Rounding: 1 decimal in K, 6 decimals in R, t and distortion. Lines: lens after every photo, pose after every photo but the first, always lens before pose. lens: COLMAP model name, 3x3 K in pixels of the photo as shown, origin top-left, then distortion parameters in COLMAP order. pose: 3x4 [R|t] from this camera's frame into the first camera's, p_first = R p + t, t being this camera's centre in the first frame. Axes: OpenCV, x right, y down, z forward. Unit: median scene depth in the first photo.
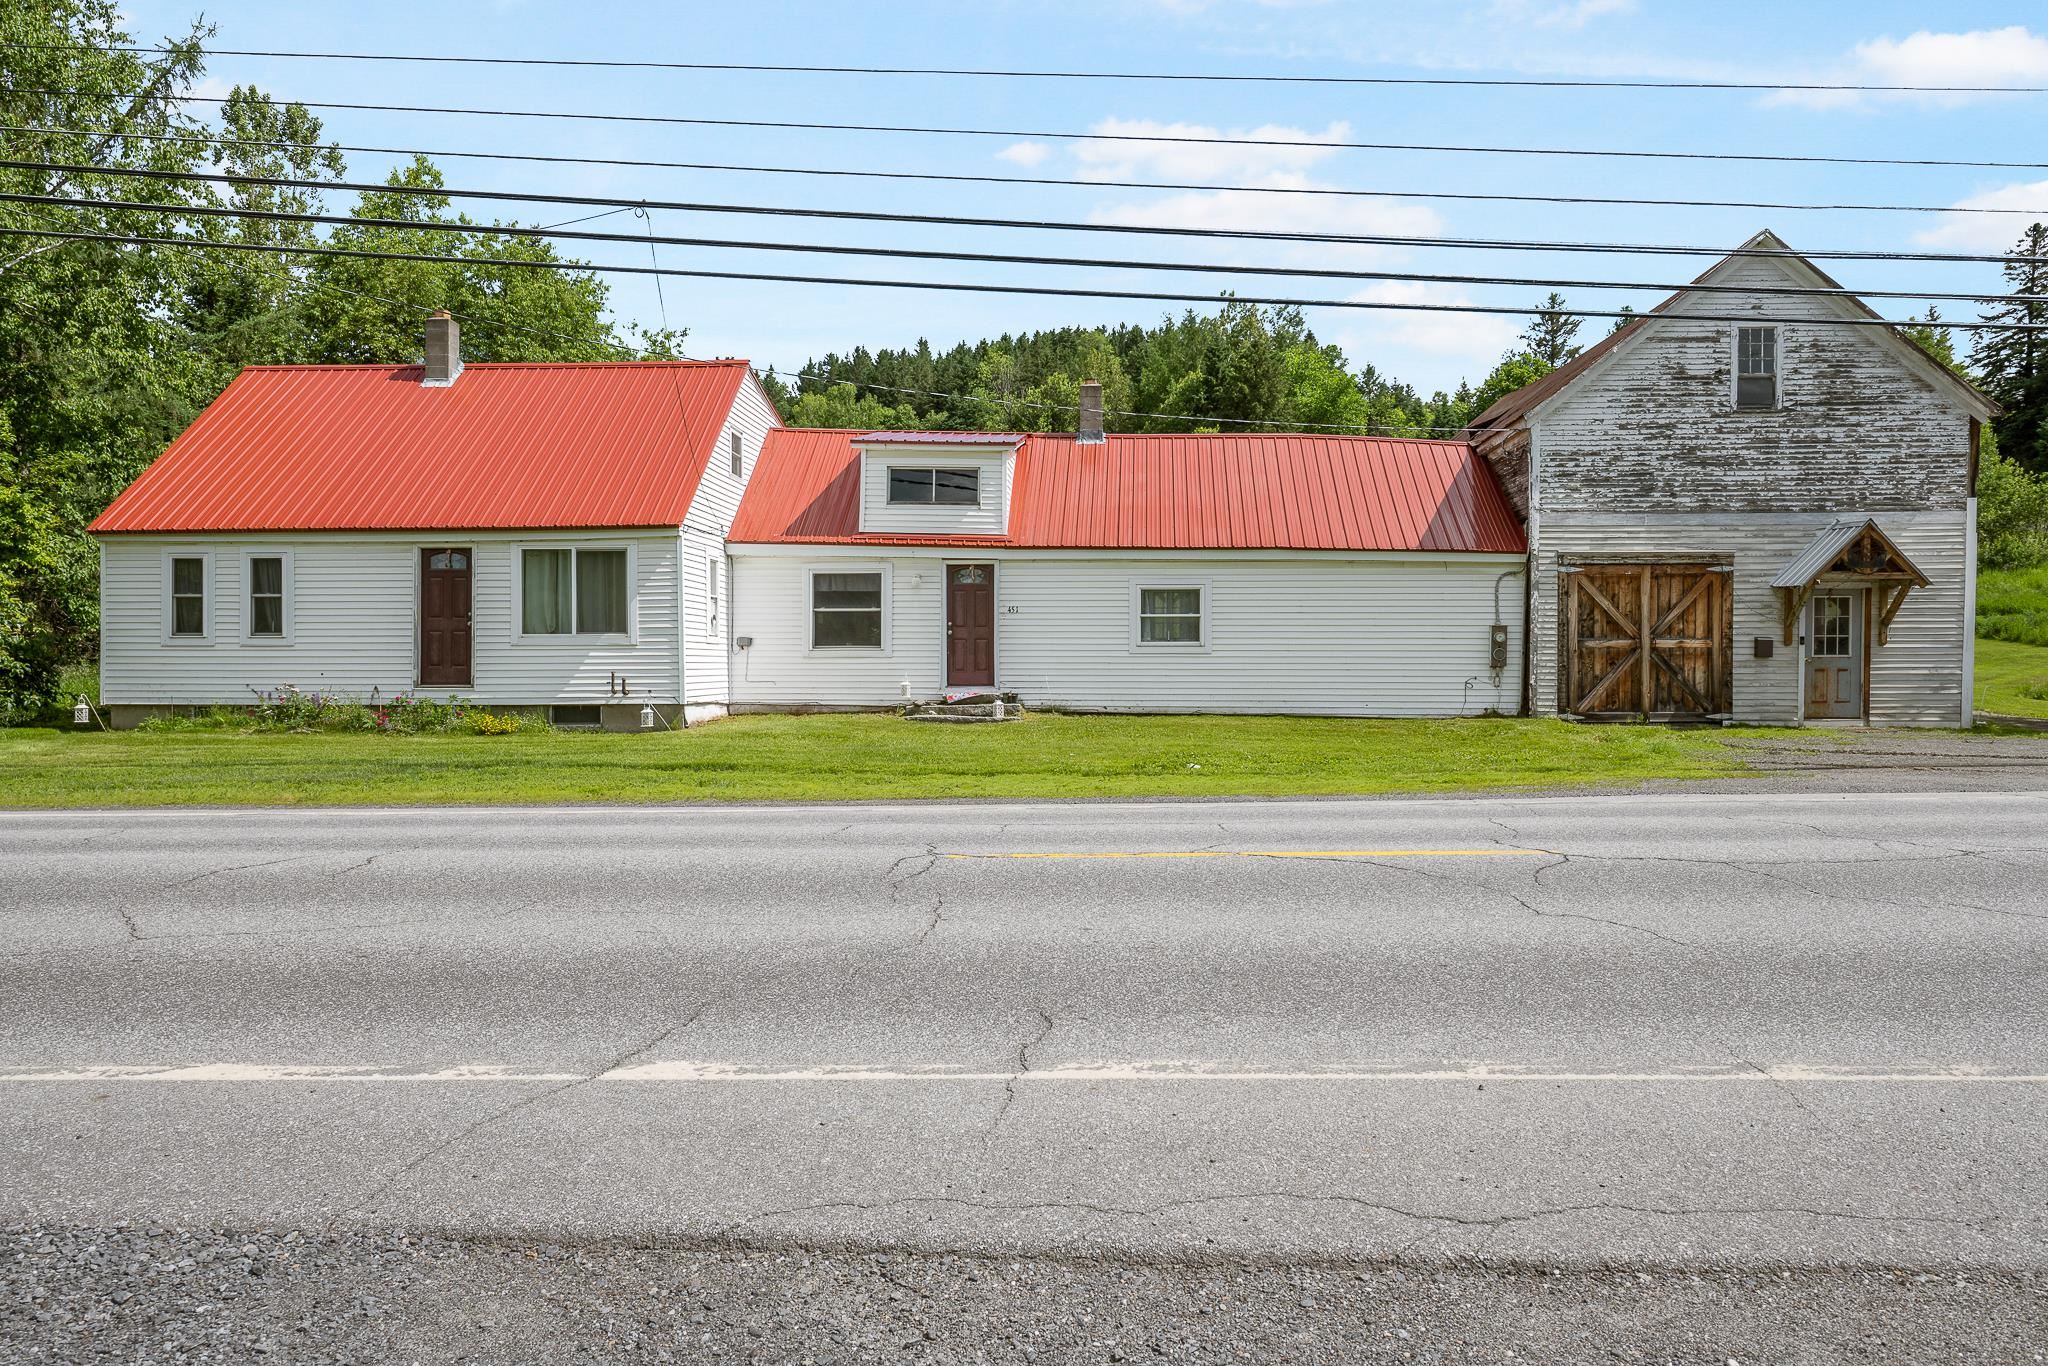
lens RADIAL K [[1435.1, 0, 1073.1], [0, 1435.1, 671.5], [0, 0, 1]] dist [-0.006123, 0.005673]
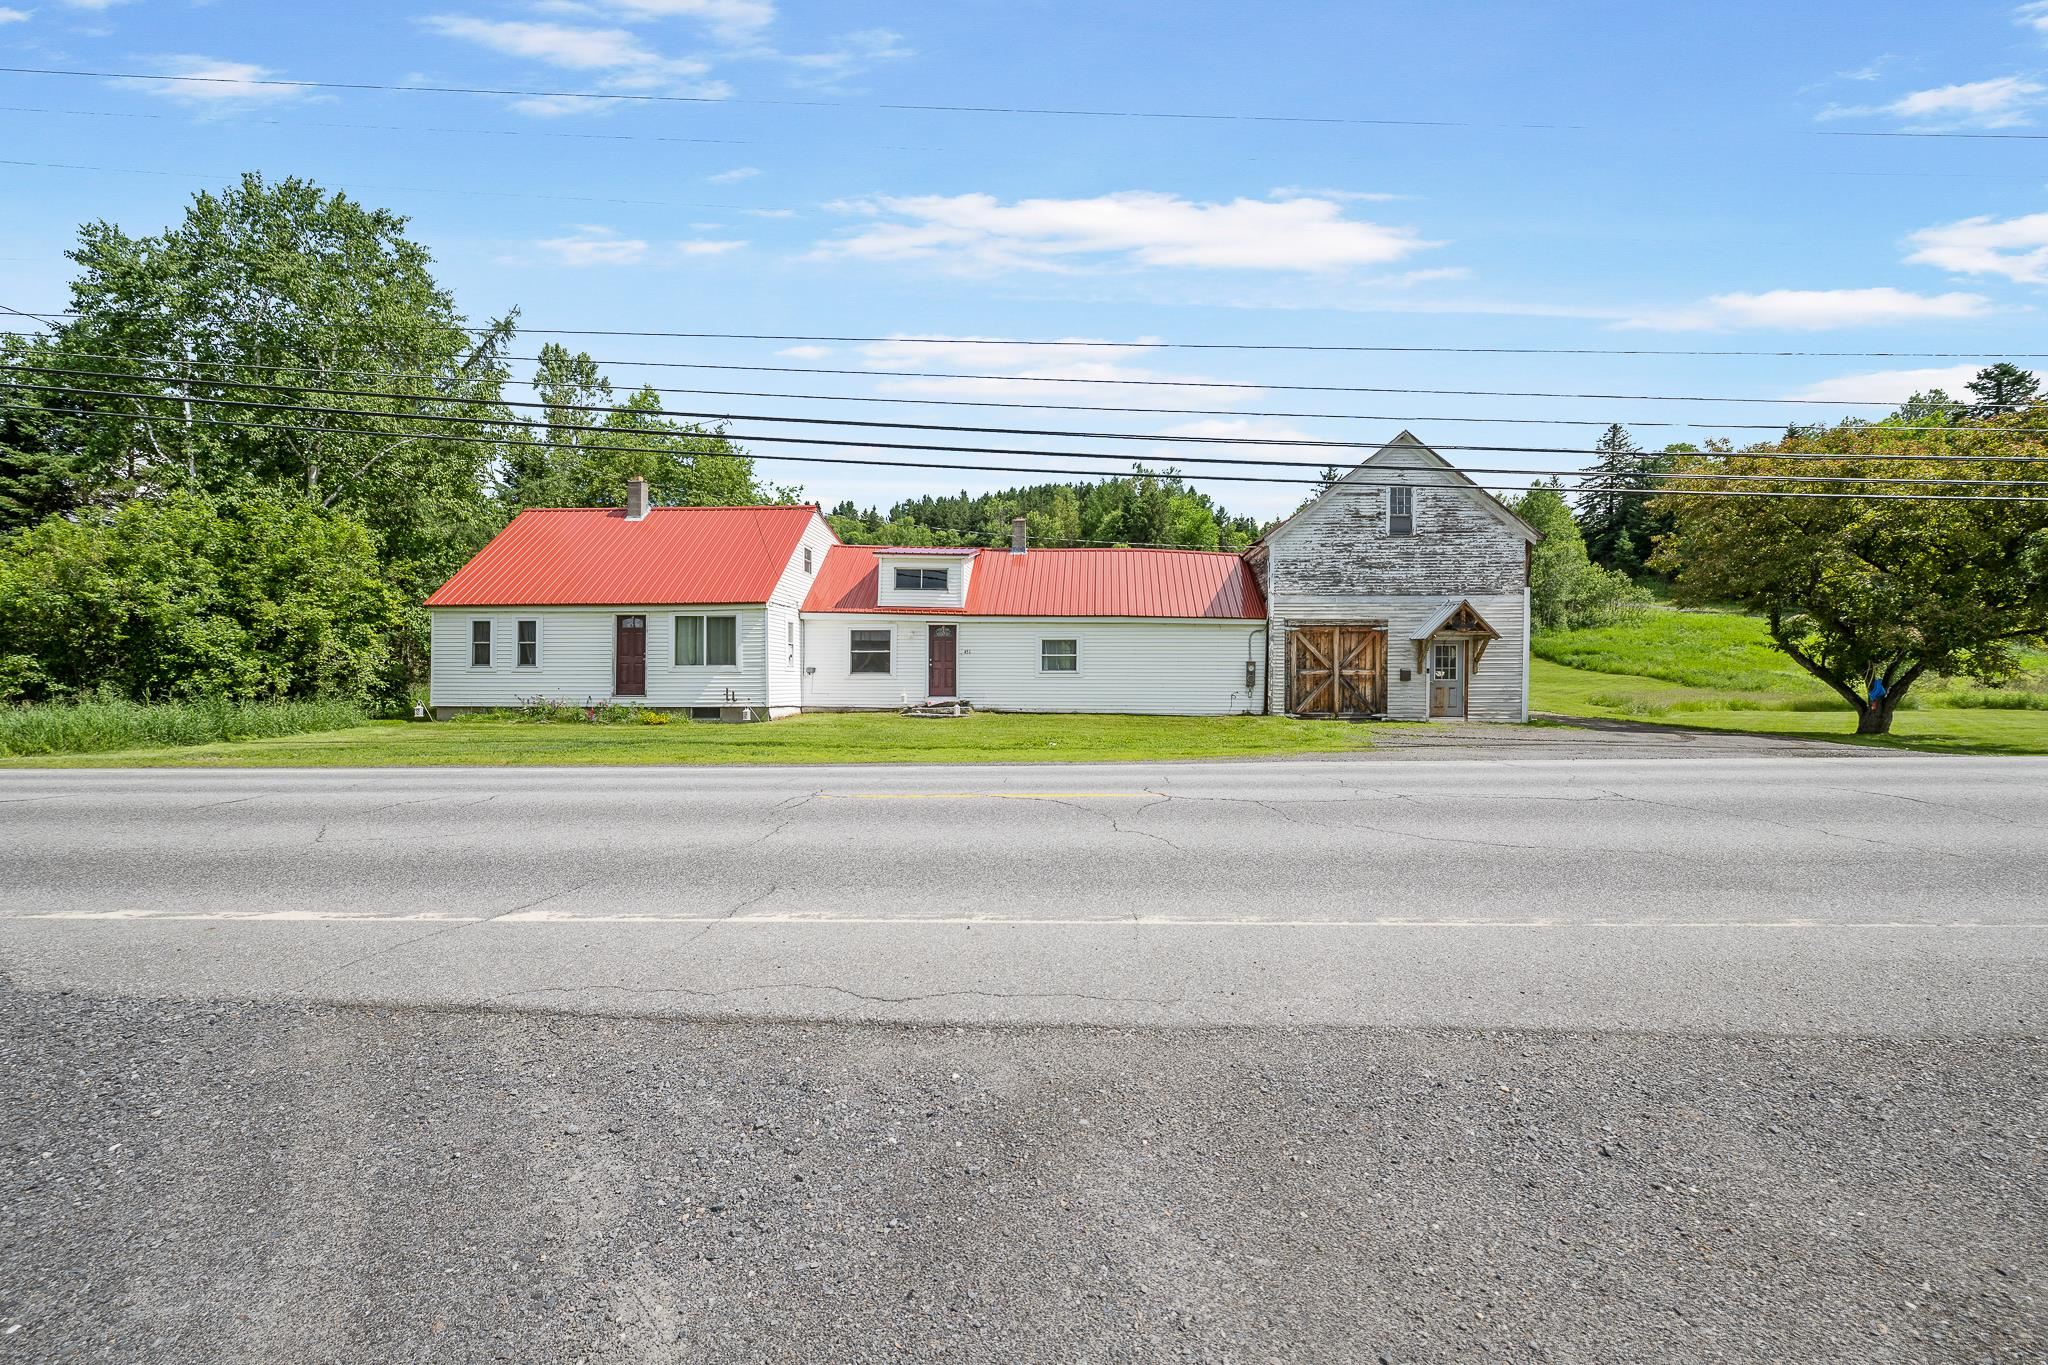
lens RADIAL K [[849.5, 0, 1054.0], [0, 849.5, 678.4], [0, 0, 1]] dist [-0.006303, -0.001488]
pose [[0.999989, 0.002118, -0.004251, 0.068132], [-0.002159, 0.999950, -0.009756, -0.001697], [0.004230, 0.009765, 0.999943, -0.010210]]
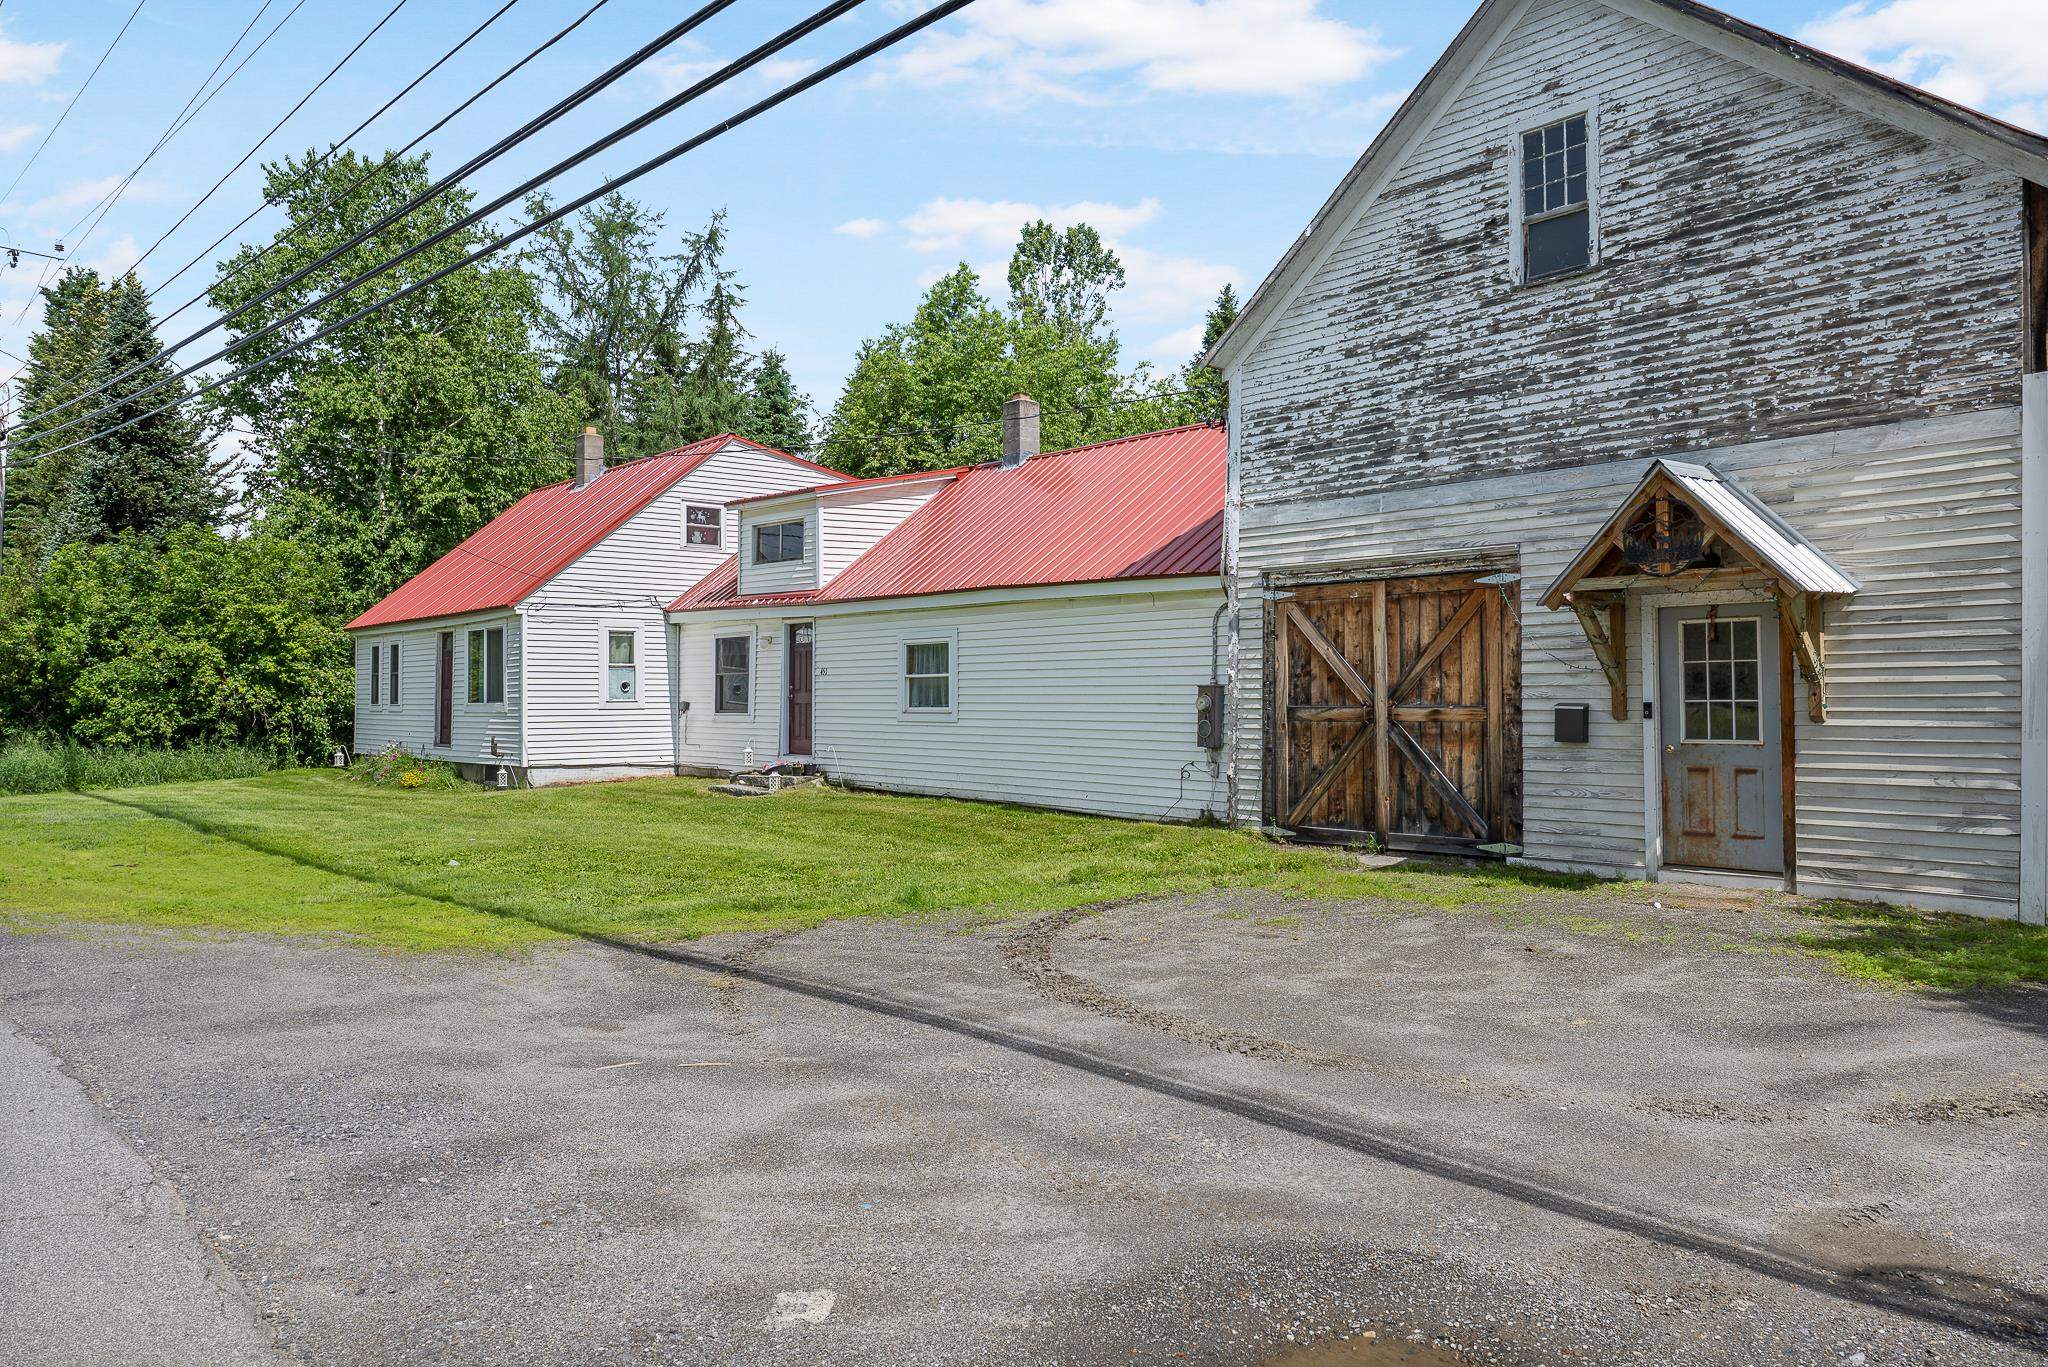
lens RADIAL K [[1435.1, 0, 1001.1], [0, 1435.1, 673.3], [0, 0, 1]] dist [-0.006123, 0.005673]
pose [[0.672490, -0.015035, -0.739954, 0.729041], [-0.001715, 0.999759, -0.021872, -0.023236], [0.740105, 0.015977, 0.672302, 0.491286]]
